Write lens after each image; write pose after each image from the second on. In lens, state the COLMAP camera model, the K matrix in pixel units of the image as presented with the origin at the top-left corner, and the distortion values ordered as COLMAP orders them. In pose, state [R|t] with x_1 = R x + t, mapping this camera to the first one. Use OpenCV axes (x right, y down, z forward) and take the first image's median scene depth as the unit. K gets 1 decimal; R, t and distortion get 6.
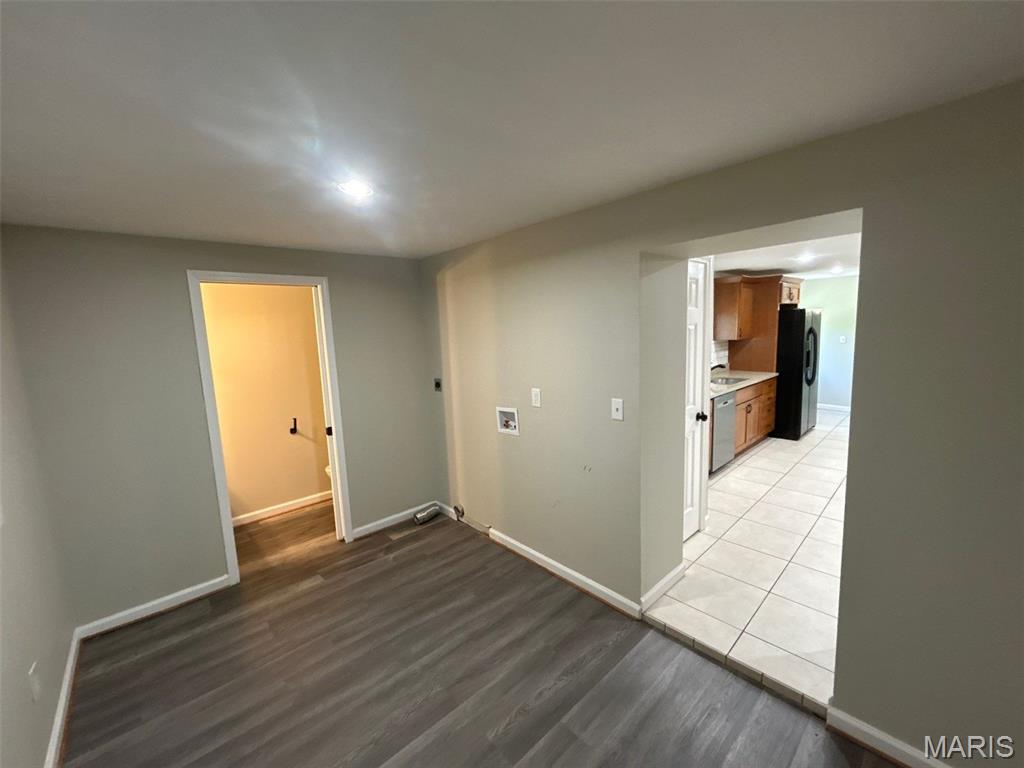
lens RADIAL K [[413.6, 0, 511.7], [0, 413.6, 382.6], [0, 0, 1]] dist [-0.000904, 0.000751]
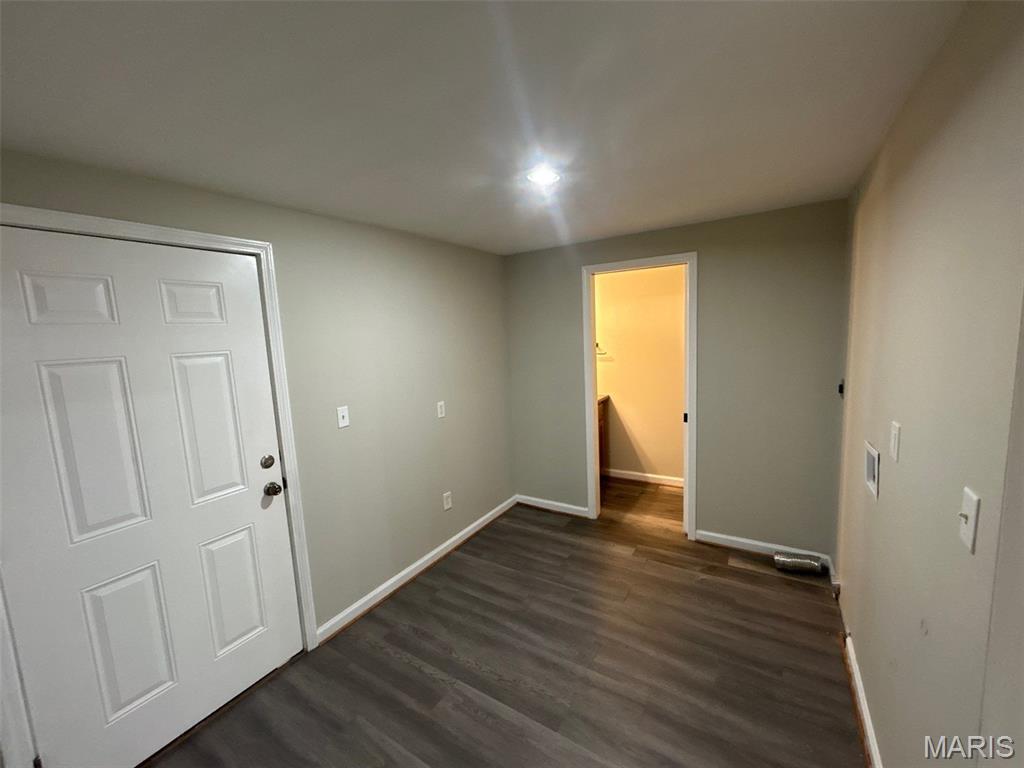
lens RADIAL K [[413.6, 0, 511.7], [0, 413.6, 382.6], [0, 0, 1]] dist [-0.000904, 0.000751]
pose [[0.273457, 0.145879, -0.950758, 0.380944], [-0.085363, 0.988213, 0.127074, -0.053872], [0.958089, 0.046410, 0.282686, 0.391769]]
